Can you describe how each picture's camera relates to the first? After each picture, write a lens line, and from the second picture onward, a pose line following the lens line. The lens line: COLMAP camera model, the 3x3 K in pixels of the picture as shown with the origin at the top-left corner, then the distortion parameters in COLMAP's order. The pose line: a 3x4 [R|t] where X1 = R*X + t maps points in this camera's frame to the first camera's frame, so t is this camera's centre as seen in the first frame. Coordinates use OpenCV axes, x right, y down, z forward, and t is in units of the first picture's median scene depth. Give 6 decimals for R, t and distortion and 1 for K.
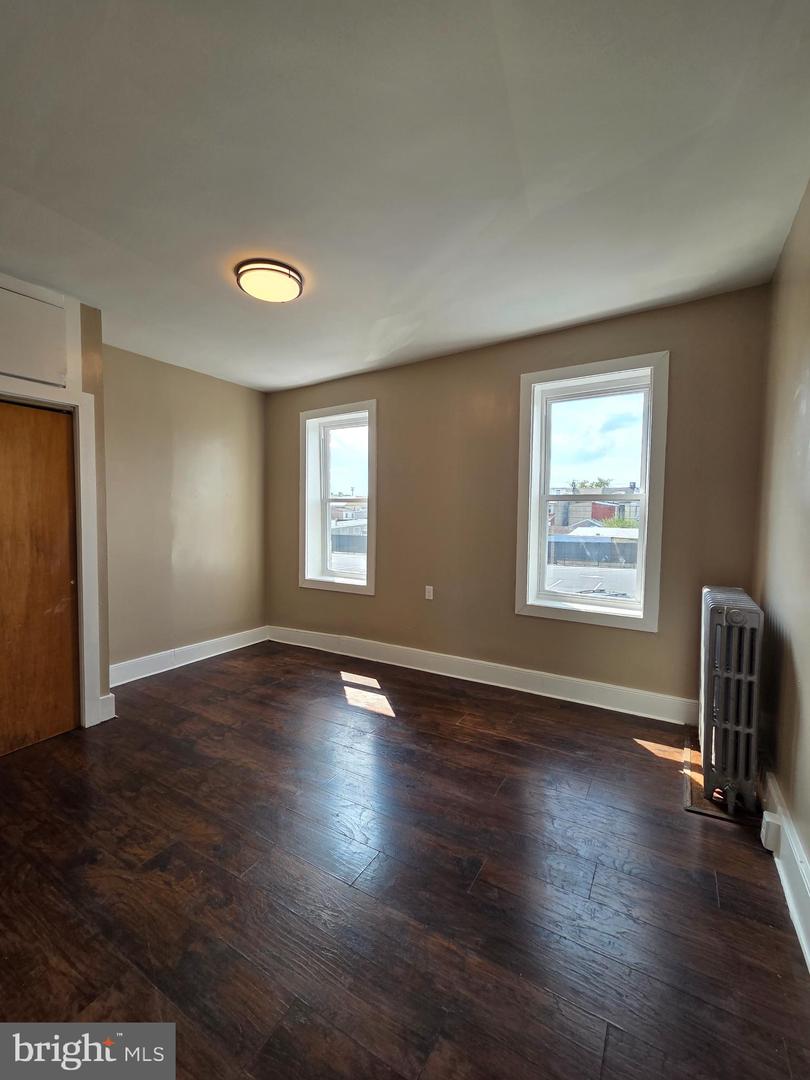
lens RADIAL K [[444.8, 0, 401.8], [0, 444.8, 538.9], [0, 0, 1]] dist [0.012510, 0.000208]
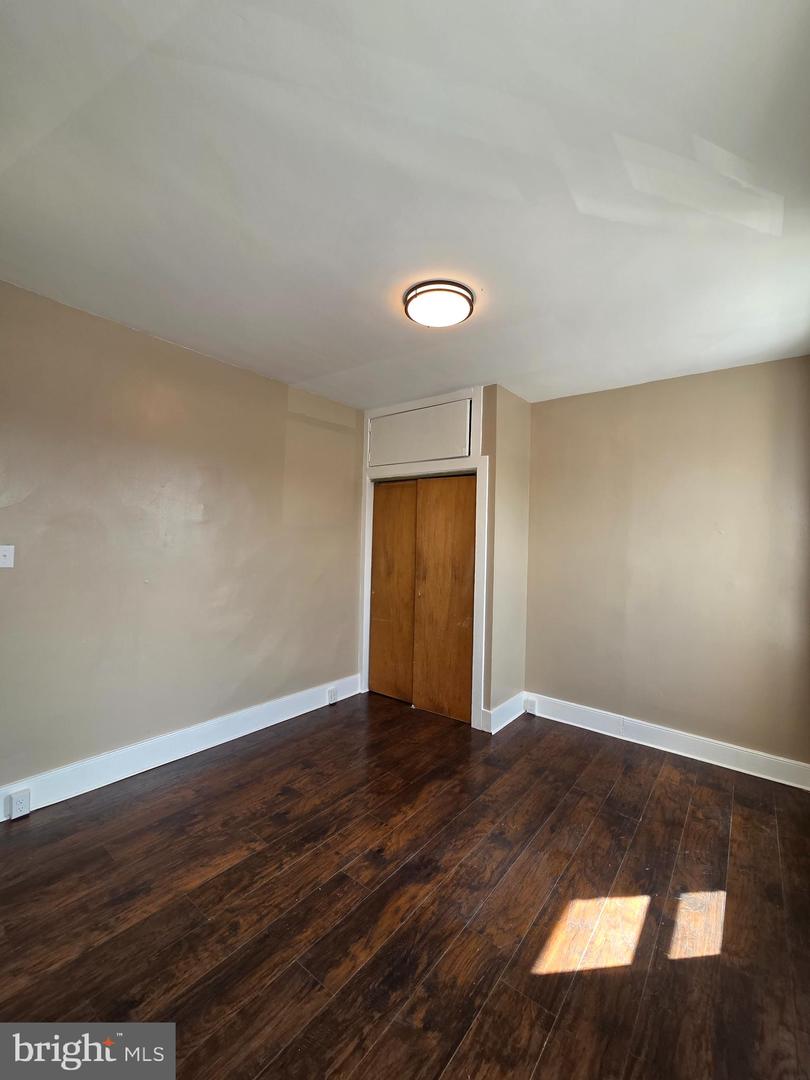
lens RADIAL K [[444.8, 0, 401.9], [0, 444.8, 536.9], [0, 0, 1]] dist [0.012510, 0.000208]
pose [[-0.123201, -0.015031, -0.992268, 0.514625], [-0.076845, 0.997028, -0.005562, -0.071471], [0.989402, 0.075566, -0.123990, 0.891384]]
